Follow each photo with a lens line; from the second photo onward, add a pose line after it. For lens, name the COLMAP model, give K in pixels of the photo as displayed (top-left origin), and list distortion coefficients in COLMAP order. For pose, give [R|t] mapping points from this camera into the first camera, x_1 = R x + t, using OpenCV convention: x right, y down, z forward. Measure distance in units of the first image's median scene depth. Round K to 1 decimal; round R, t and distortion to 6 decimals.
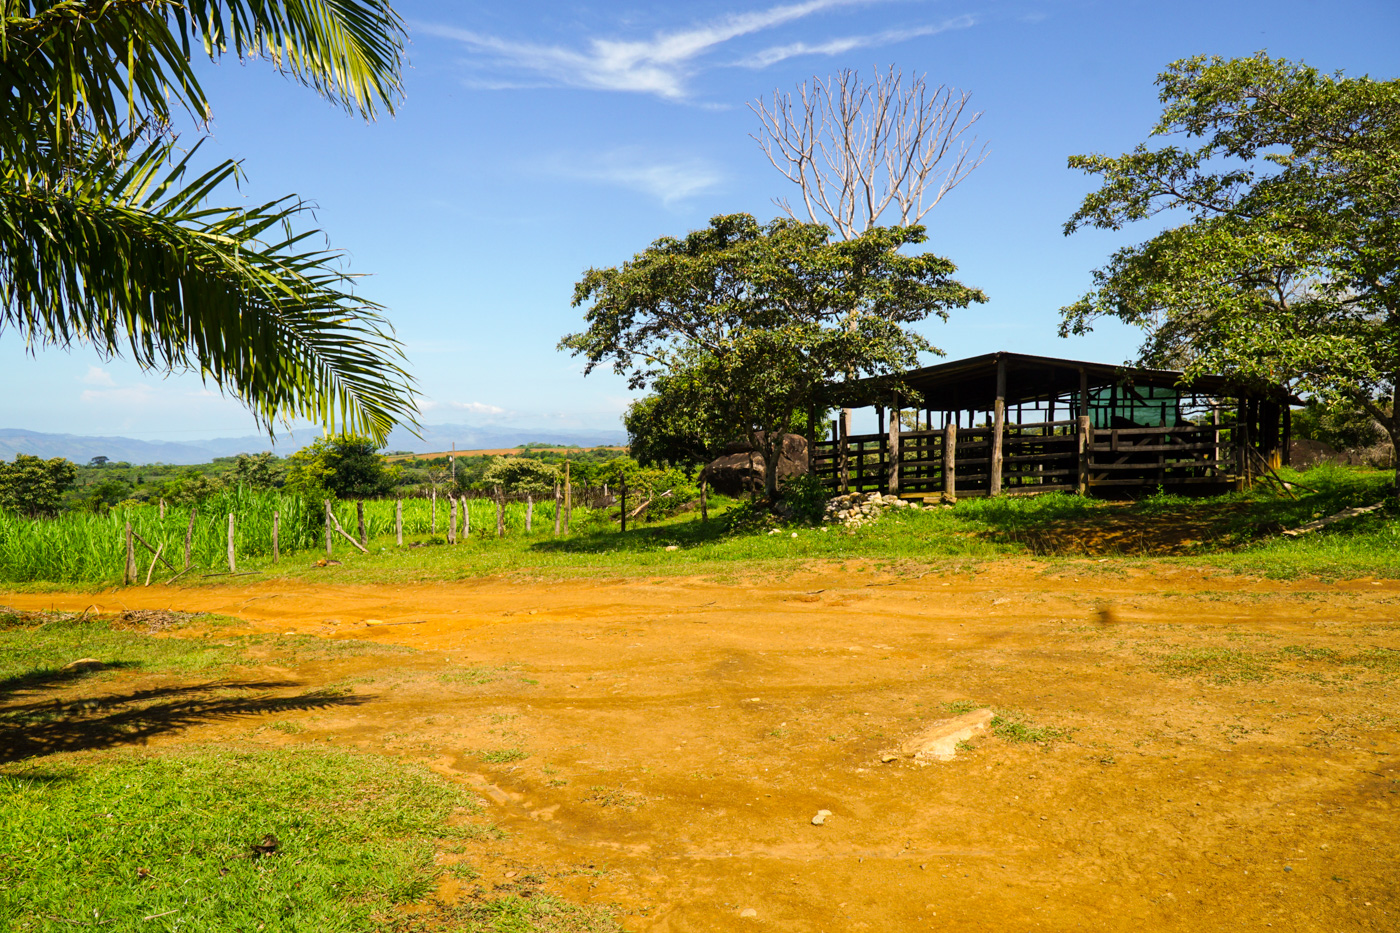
lens RADIAL K [[1119.5, 0, 701.3], [0, 1119.5, 474.0], [0, 0, 1]] dist [-0.001684, -0.003191]
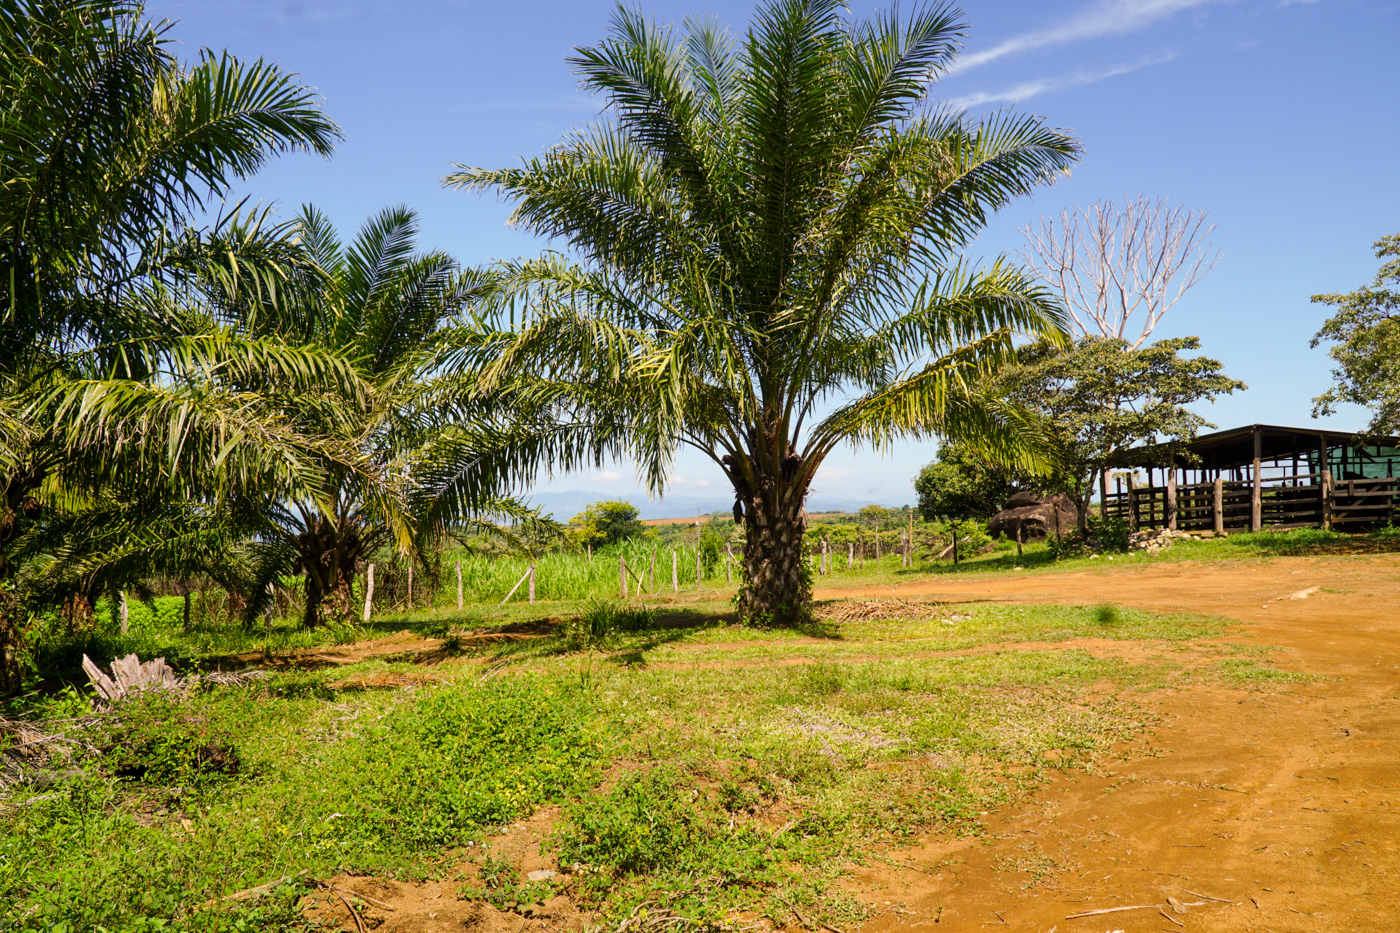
lens RADIAL K [[1122.0, 0, 700.0], [0, 1122.0, 466.5], [0, 0, 1]] dist [0.001642, -0.012799]
pose [[0.986795, -0.019648, -0.160775, -0.181261], [0.008834, 0.997666, -0.067707, 0.027544], [0.161730, 0.065392, 0.984666, -0.443097]]
